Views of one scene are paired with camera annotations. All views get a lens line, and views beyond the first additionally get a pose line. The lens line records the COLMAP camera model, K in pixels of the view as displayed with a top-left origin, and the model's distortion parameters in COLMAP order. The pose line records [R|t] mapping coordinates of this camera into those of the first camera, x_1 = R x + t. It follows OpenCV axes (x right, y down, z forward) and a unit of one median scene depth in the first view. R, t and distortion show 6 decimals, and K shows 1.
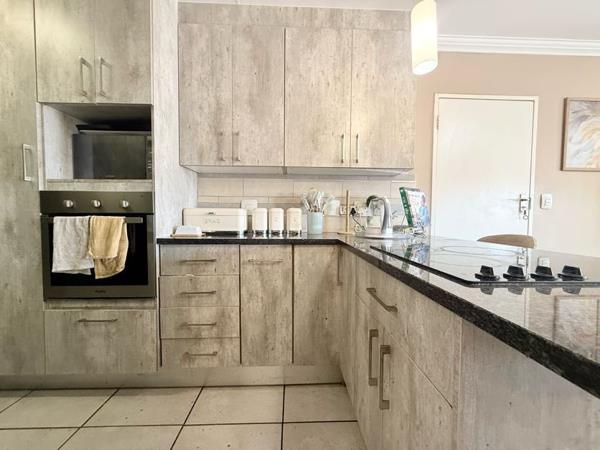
lens RADIAL K [[239.0, 0, 298.8], [0, 239.0, 225.5], [0, 0, 1]] dist [-0.000147, -0.000092]
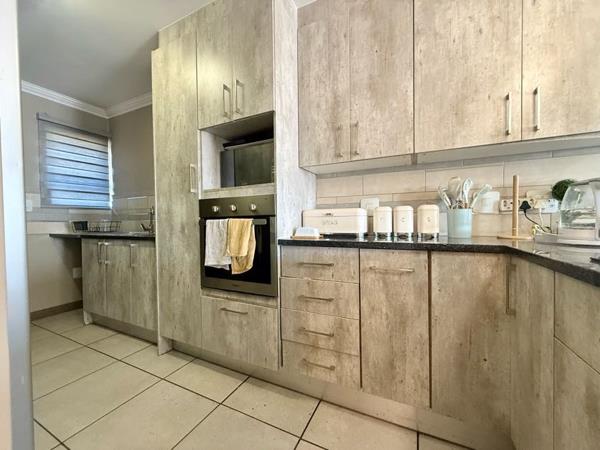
lens RADIAL K [[239.0, 0, 298.8], [0, 239.0, 225.5], [0, 0, 1]] dist [-0.000147, -0.000092]
pose [[0.881734, -0.009425, -0.471653, -0.031111], [0.000717, 0.999826, -0.018640, 0.012937], [0.471747, 0.016098, 0.881587, 0.131488]]
